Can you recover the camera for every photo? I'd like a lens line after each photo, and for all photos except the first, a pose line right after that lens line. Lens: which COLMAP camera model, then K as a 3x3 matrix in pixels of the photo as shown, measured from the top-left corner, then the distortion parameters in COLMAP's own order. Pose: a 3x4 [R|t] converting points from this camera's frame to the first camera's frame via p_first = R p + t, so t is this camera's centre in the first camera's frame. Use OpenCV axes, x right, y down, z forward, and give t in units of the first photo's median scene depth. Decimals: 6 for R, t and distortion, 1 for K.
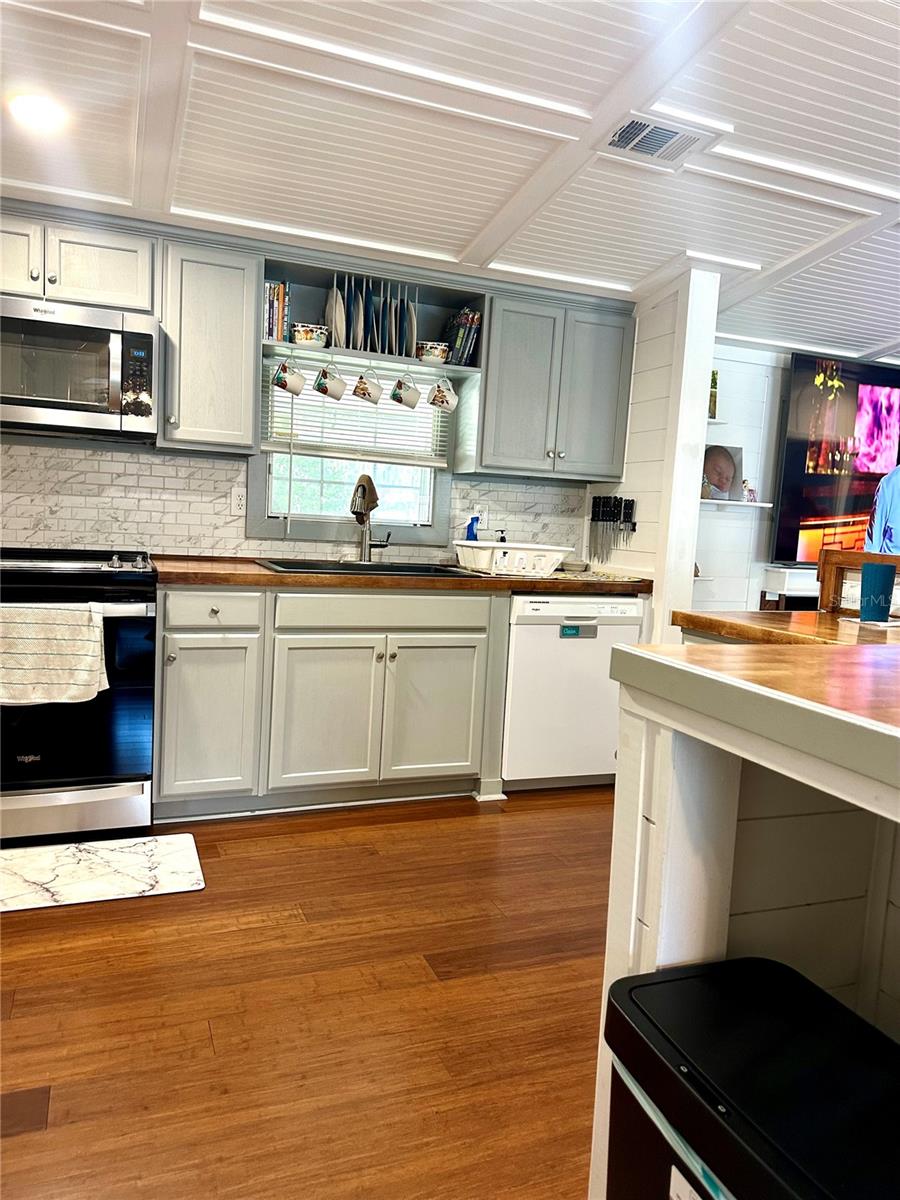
lens RADIAL K [[854.1, 0, 449.0], [0, 854.1, 592.3], [0, 0, 1]] dist [0.017482, -0.021070]
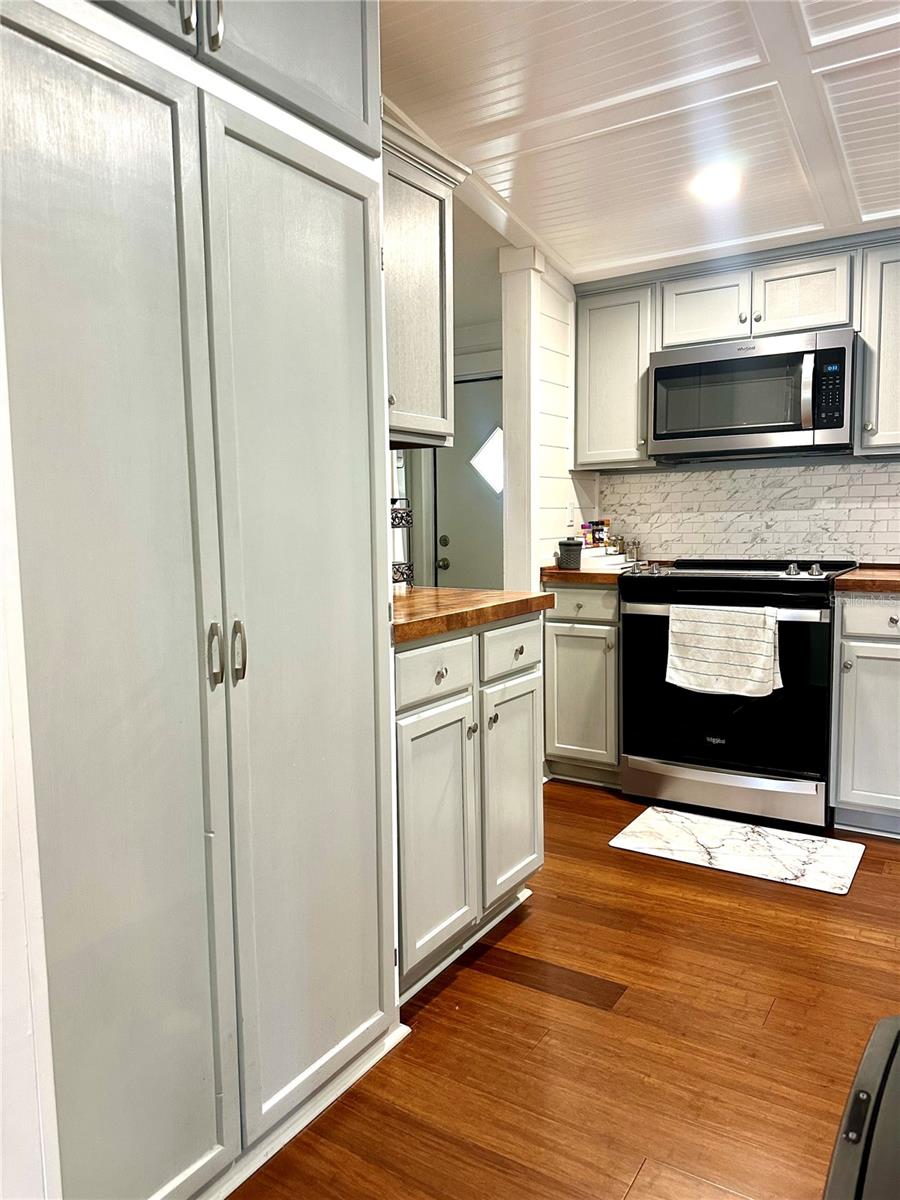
lens RADIAL K [[854.1, 0, 445.9], [0, 854.1, 603.7], [0, 0, 1]] dist [0.017482, -0.021070]
pose [[0.580096, 0.021711, -0.814259, 0.224410], [-0.027937, 0.999587, 0.006750, 0.011086], [0.814069, 0.018832, 0.580463, 0.029877]]
